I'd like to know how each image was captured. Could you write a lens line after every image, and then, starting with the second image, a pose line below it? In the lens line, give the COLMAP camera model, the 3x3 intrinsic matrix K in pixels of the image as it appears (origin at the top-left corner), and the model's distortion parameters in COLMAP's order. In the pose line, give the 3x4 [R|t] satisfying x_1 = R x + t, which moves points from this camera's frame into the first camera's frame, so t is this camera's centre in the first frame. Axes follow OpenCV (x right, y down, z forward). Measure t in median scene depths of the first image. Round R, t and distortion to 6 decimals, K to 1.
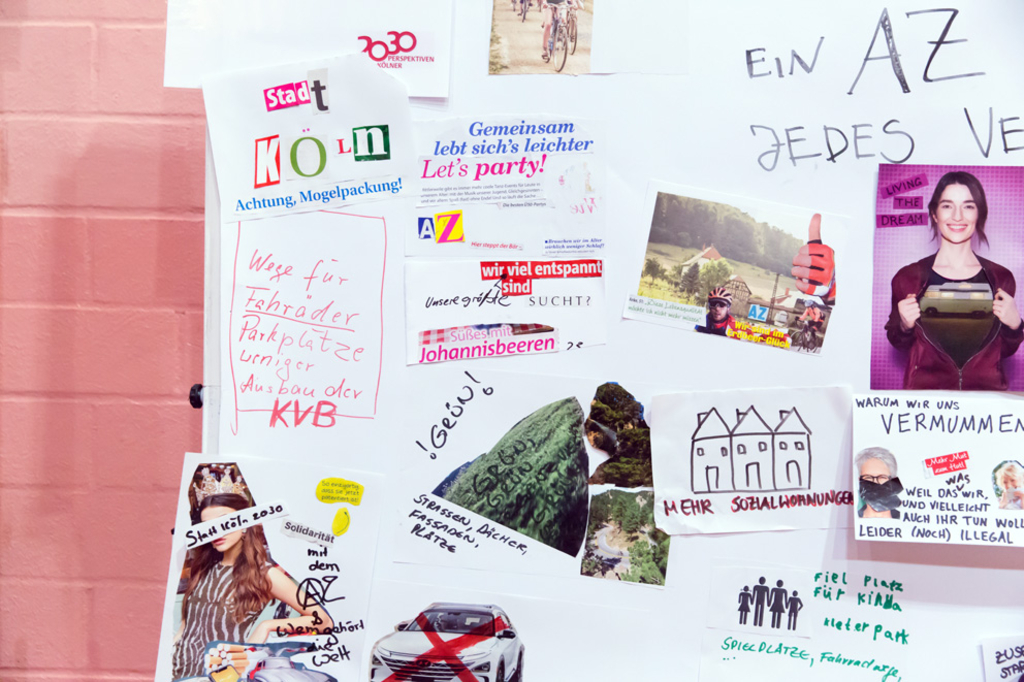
lens RADIAL K [[1105.2, 0, 511.6], [0, 1105.2, 340.7], [0, 0, 1]] dist [-0.010555, 0.000000]
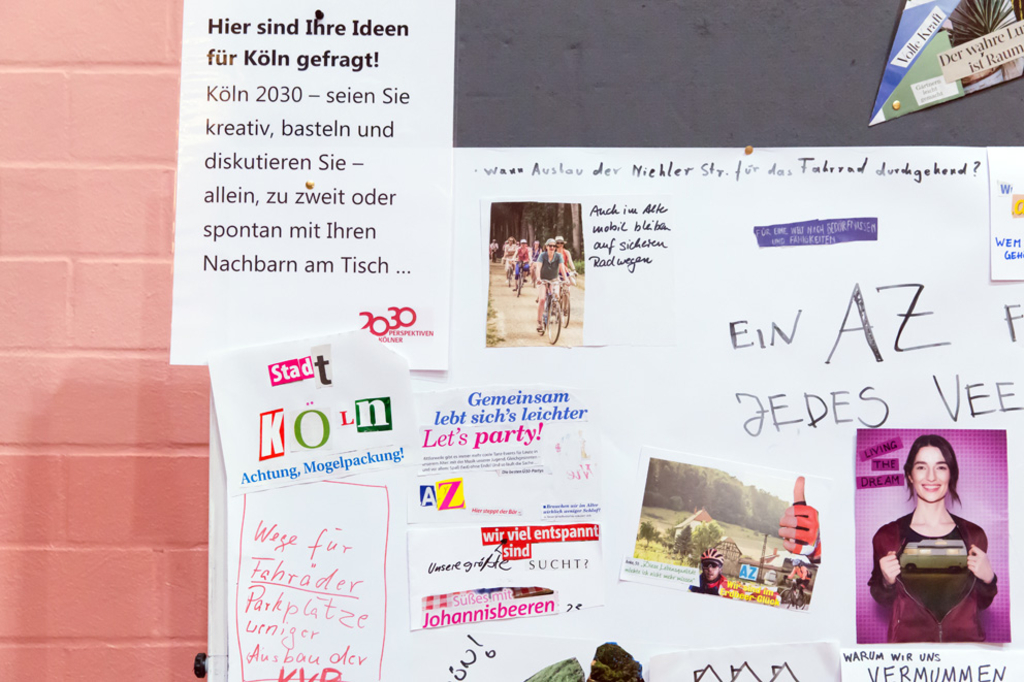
lens RADIAL K [[1289.9, 0, 521.8], [0, 1289.9, 339.8], [0, 0, 1]] dist [-0.013369, 0.000000]
pose [[0.997860, -0.015199, 0.063596, -0.064472], [0.019893, 0.997072, -0.073829, -0.157395], [-0.062288, 0.074936, 0.995241, -0.214670]]
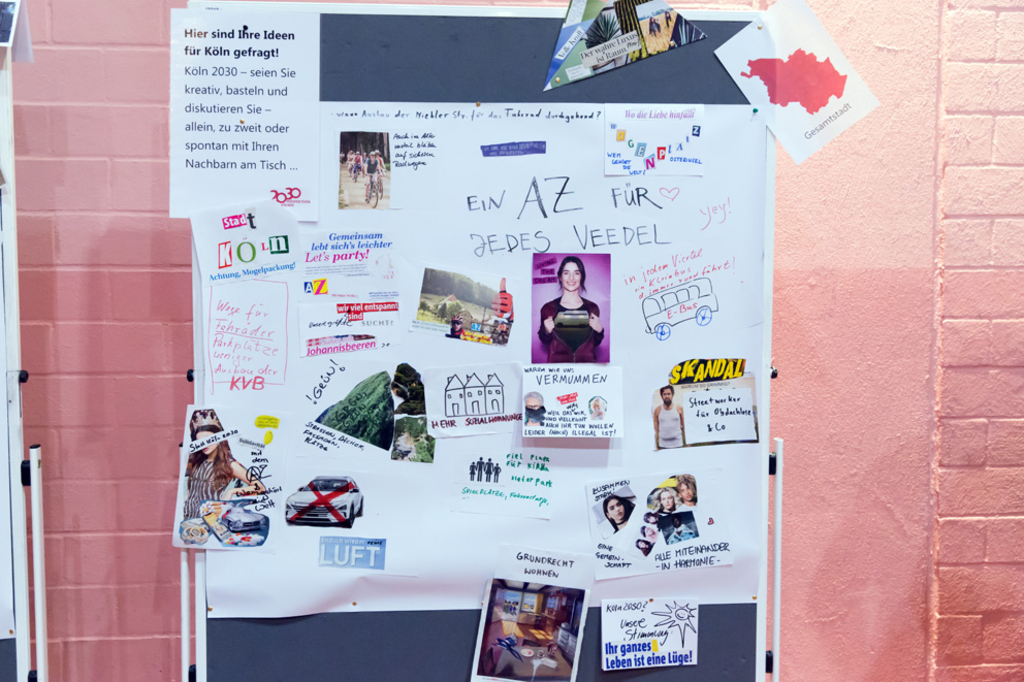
lens RADIAL K [[1006.9, 0, 487.5], [0, 1006.9, 329.5], [0, 0, 1]] dist [-0.000941, 0.000000]
pose [[0.994128, -0.023075, 0.105718, 0.048910], [0.018941, 0.999022, 0.039948, -0.093101], [-0.106537, -0.037711, 0.993593, -0.824792]]
